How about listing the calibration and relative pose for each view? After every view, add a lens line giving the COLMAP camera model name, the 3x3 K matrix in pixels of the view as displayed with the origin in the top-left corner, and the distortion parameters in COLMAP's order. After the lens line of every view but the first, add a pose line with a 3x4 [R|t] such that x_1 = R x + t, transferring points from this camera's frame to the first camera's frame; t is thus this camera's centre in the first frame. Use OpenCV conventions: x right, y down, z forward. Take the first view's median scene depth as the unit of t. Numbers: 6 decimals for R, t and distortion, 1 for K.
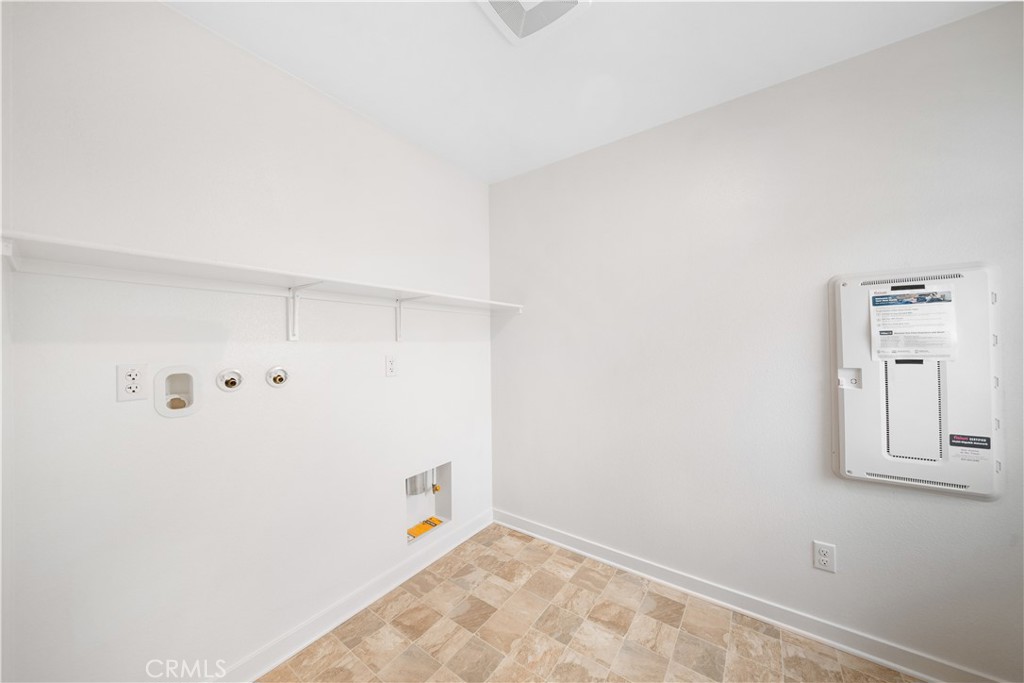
lens RADIAL K [[351.2, 0, 502.4], [0, 351.2, 341.8], [0, 0, 1]] dist [-0.001007, 0.000070]
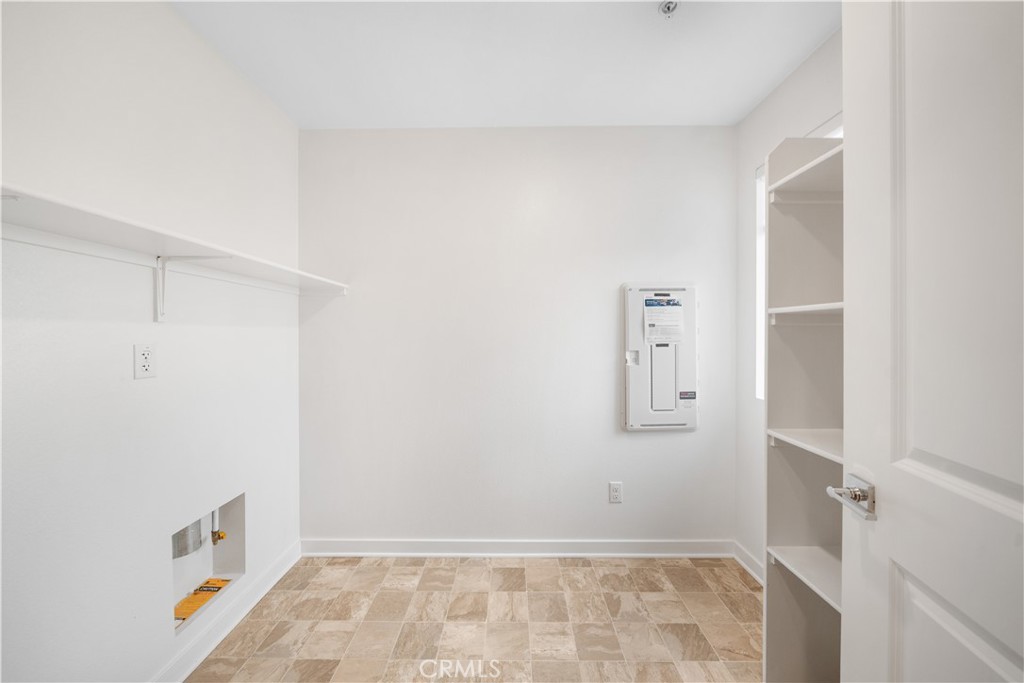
lens RADIAL K [[356.6, 0, 505.3], [0, 356.6, 337.3], [0, 0, 1]] dist [-0.000523, -0.000136]
pose [[0.812039, 0.007059, 0.583561, -0.177485], [-0.010669, 0.999939, 0.002750, 0.018508], [-0.583506, -0.008459, 0.812065, 0.120307]]
